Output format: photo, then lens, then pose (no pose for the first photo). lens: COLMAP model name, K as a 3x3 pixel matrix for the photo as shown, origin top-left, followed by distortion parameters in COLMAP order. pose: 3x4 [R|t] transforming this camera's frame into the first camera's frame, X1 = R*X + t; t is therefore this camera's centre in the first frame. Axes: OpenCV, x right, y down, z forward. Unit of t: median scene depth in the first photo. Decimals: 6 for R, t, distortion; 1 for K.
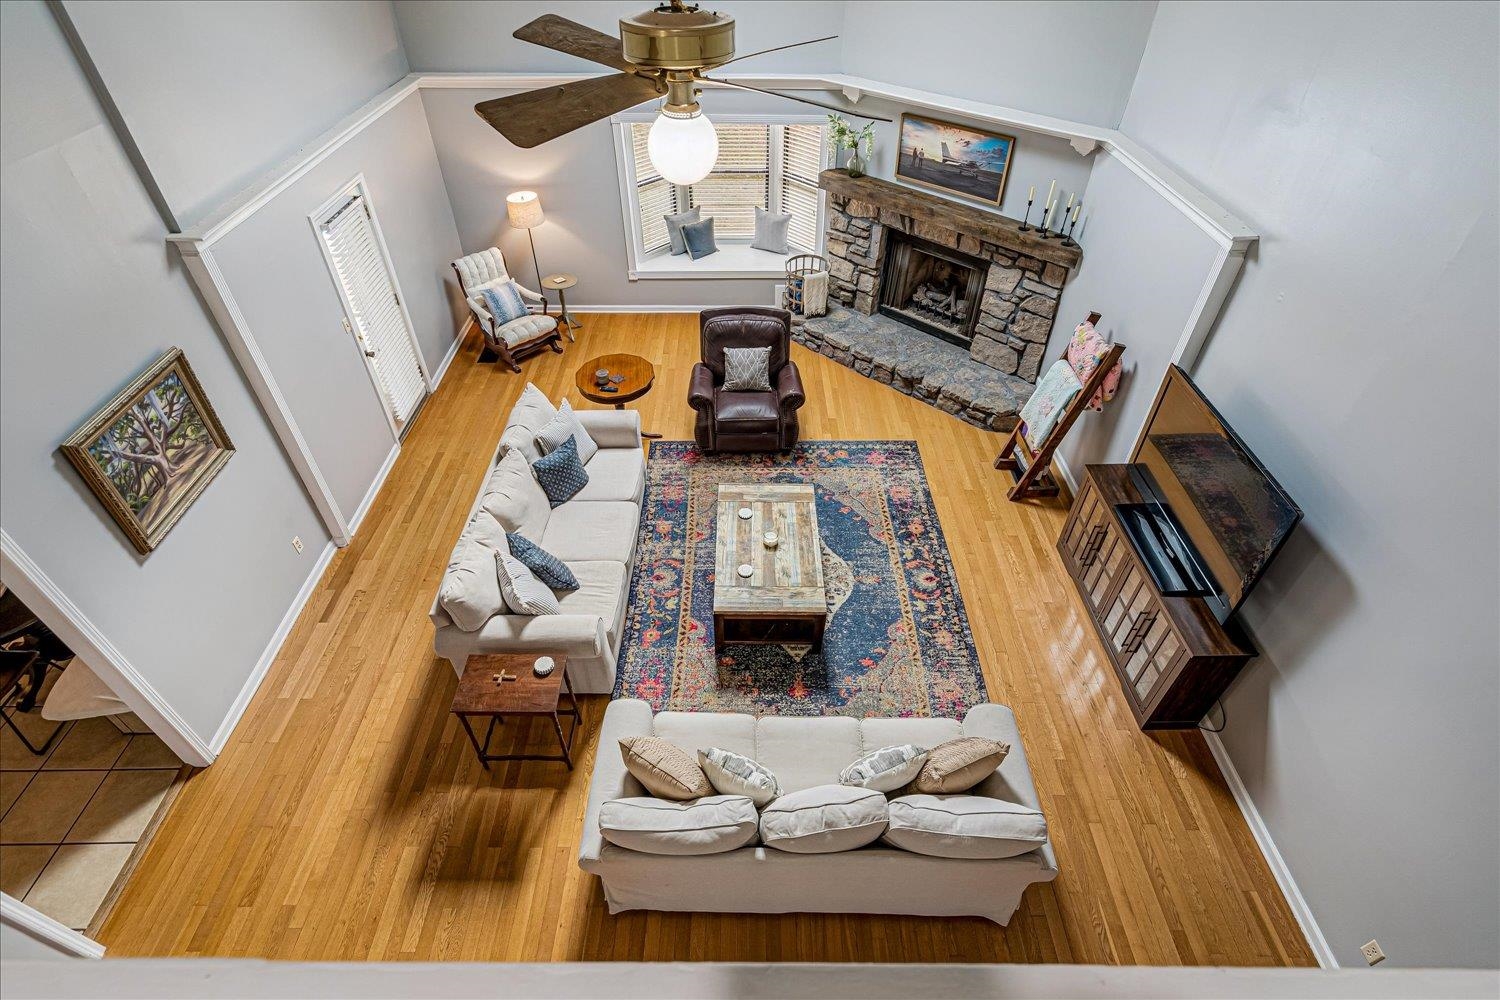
lens RADIAL K [[730.9, 0, 750.0], [0, 730.9, 500.0], [0, 0, 1]] dist [-0.000336, 0.000440]
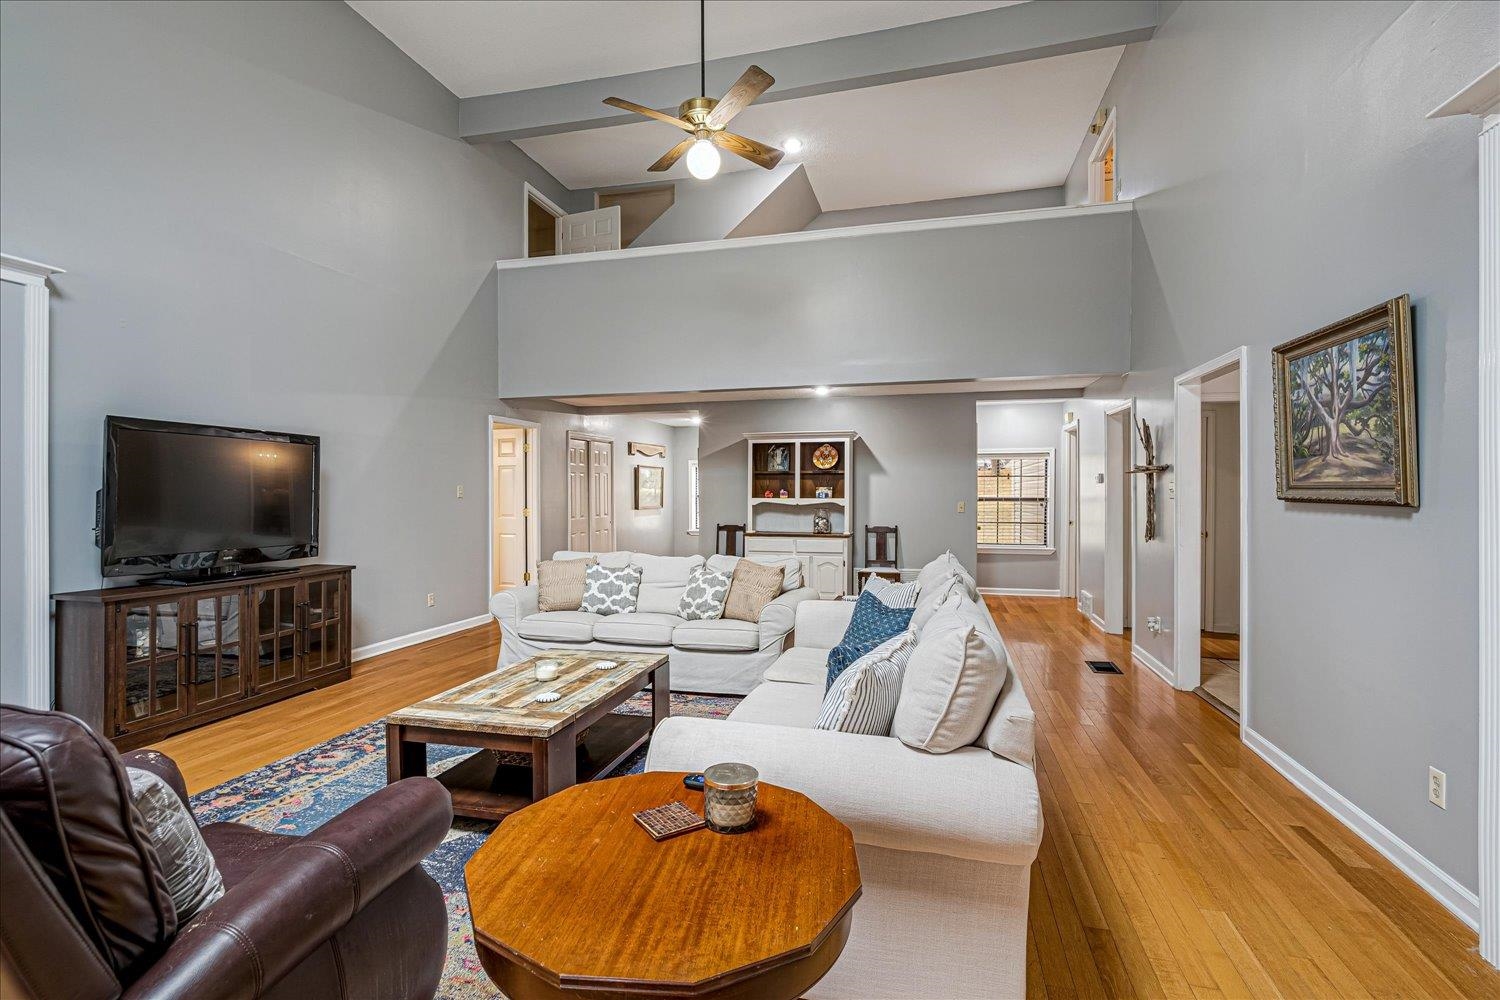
lens RADIAL K [[730.9, 0, 750.0], [0, 730.9, 500.0], [0, 0, 1]] dist [-0.000336, 0.000440]
pose [[-0.967906, 0.009170, 0.251146, -0.401985], [0.174420, 0.743976, 0.645040, -0.577476], [-0.180931, 0.668143, -0.721698, 1.663781]]
